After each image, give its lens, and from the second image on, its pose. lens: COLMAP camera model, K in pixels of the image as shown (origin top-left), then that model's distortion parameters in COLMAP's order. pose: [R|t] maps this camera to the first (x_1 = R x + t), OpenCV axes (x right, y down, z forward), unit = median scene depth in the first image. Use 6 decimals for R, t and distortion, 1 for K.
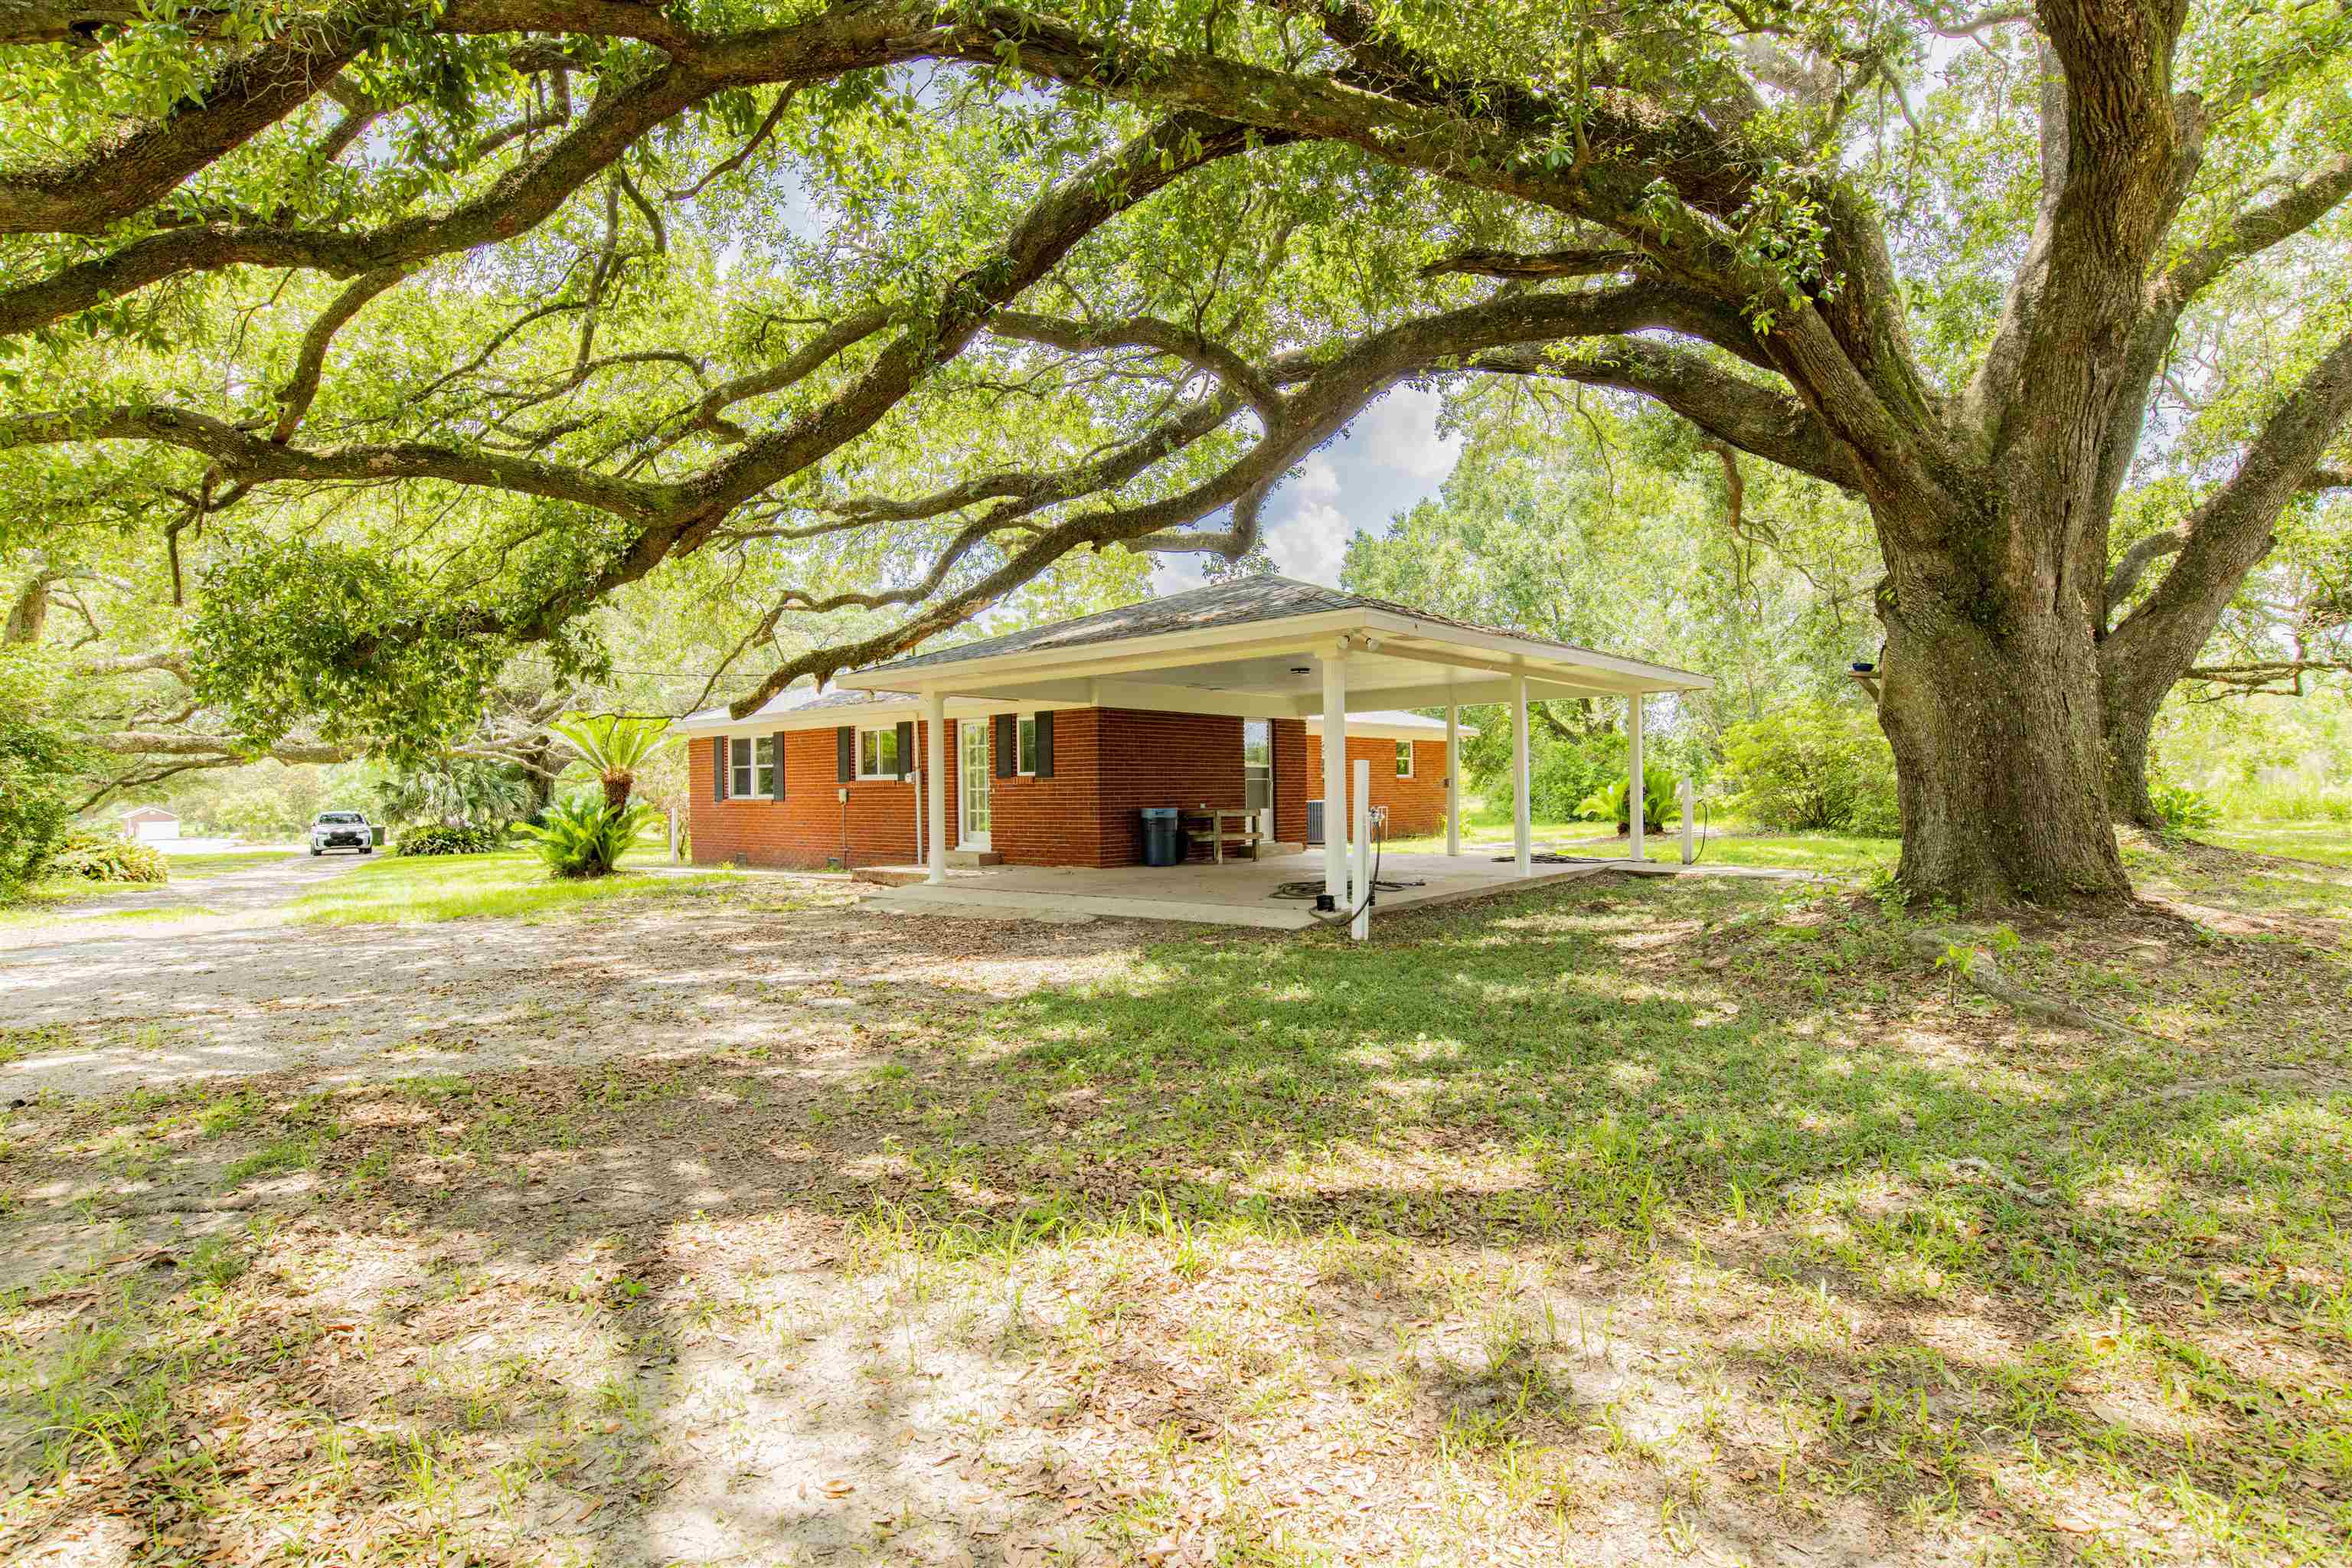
lens RADIAL K [[1194.5, 0, 1178.1], [0, 1194.5, 786.7], [0, 0, 1]] dist [-0.029285, 0.002426]
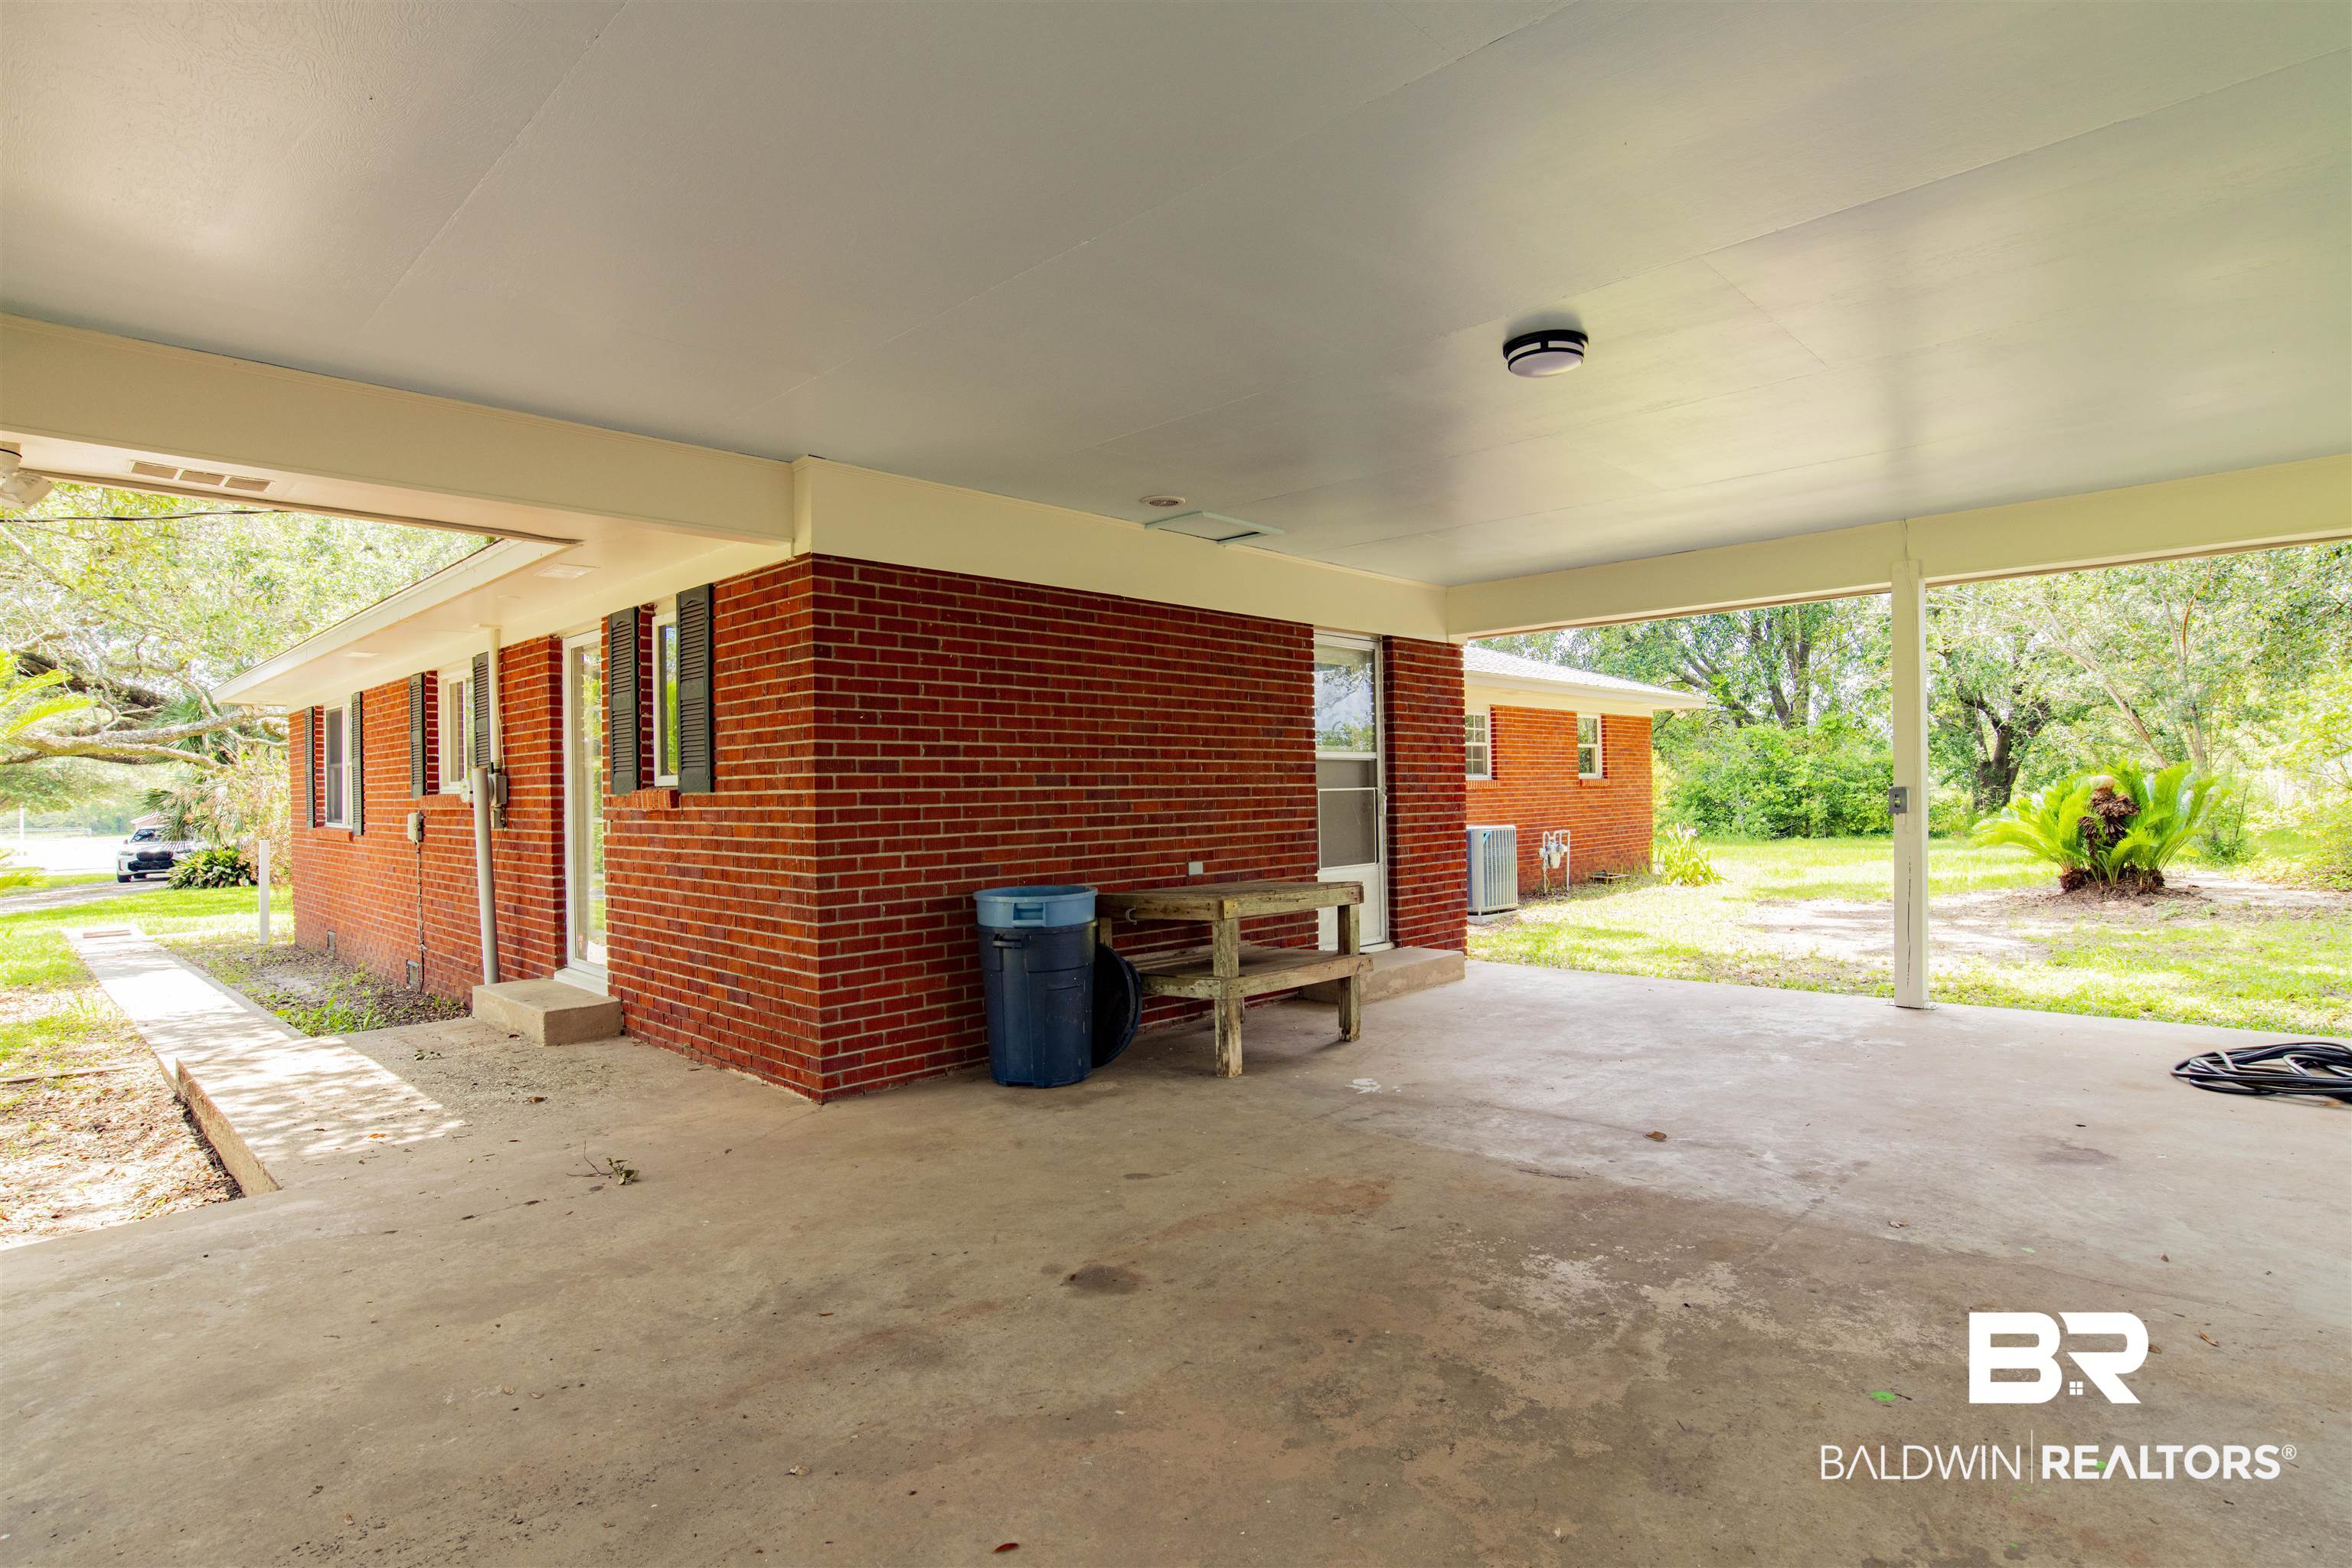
lens RADIAL K [[1194.5, 0, 1174.8], [0, 1194.5, 783.0], [0, 0, 1]] dist [-0.029285, 0.002426]
pose [[0.998283, -0.004261, -0.058424, 0.033587], [0.004193, 0.999990, -0.001290, -0.008360], [0.058429, 0.001043, 0.998291, 0.620042]]
